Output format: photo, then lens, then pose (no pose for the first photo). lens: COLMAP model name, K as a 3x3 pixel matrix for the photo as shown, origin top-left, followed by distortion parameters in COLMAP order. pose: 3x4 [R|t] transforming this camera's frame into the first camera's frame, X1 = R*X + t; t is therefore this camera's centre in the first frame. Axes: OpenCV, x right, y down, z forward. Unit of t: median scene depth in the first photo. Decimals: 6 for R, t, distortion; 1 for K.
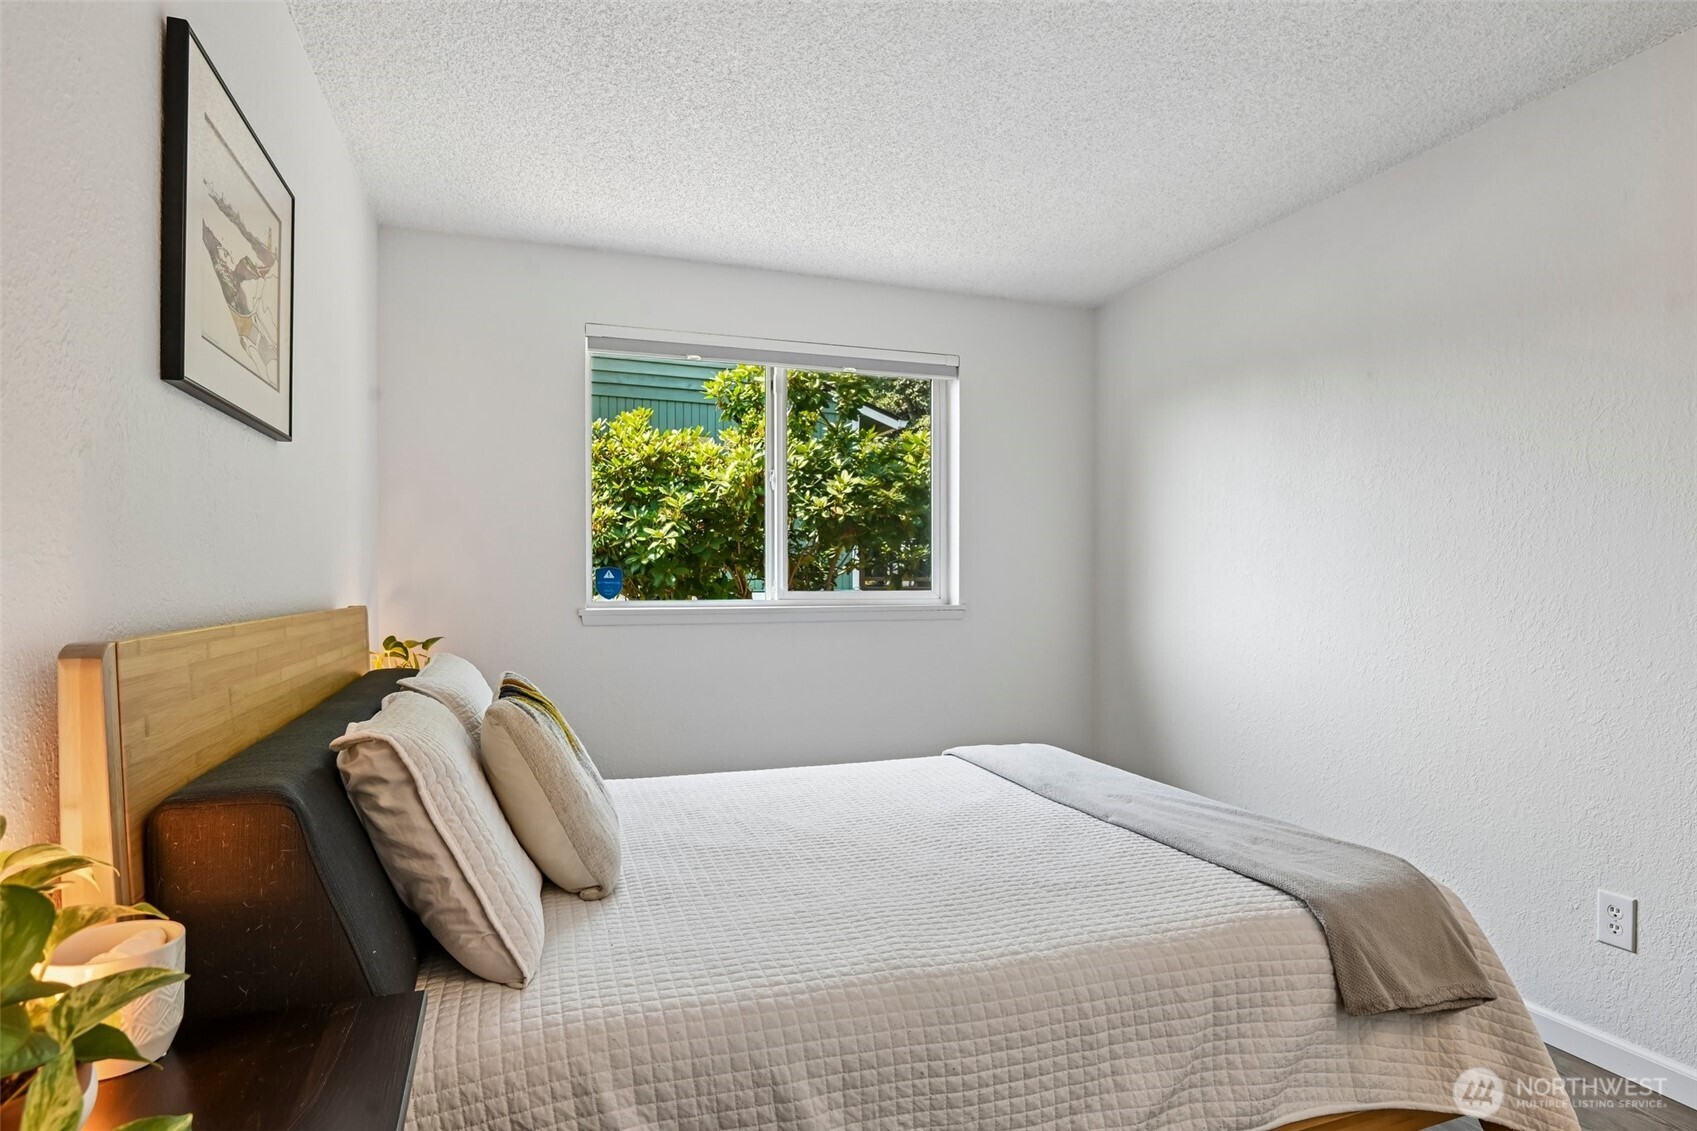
lens RADIAL K [[923.7, 0, 856.2], [0, 923.7, 579.0], [0, 0, 1]] dist [-0.025767, -0.000014]
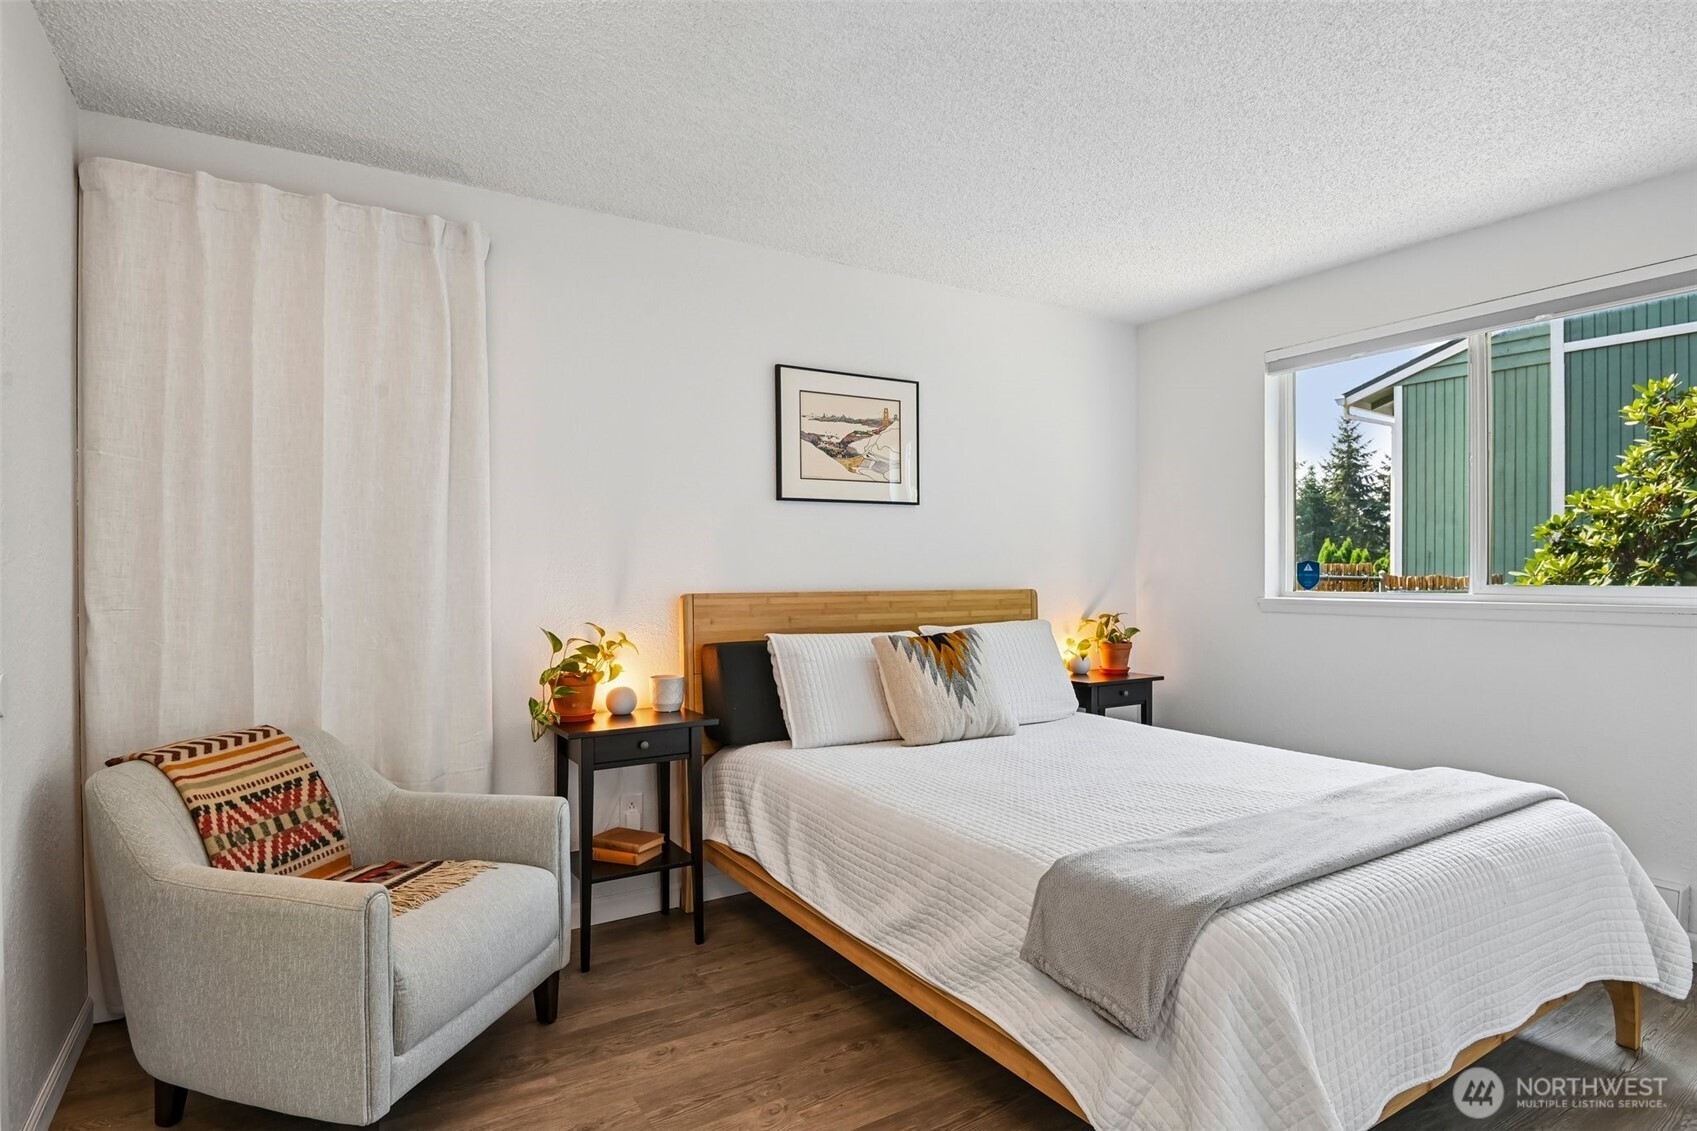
lens RADIAL K [[923.7, 0, 851.7], [0, 923.7, 570.3], [0, 0, 1]] dist [-0.025767, -0.000014]
pose [[0.208997, 0.001559, -0.977915, 0.705539], [0.000787, 0.999998, 0.001763, -0.003840], [0.977916, -0.001138, 0.208996, 0.238679]]
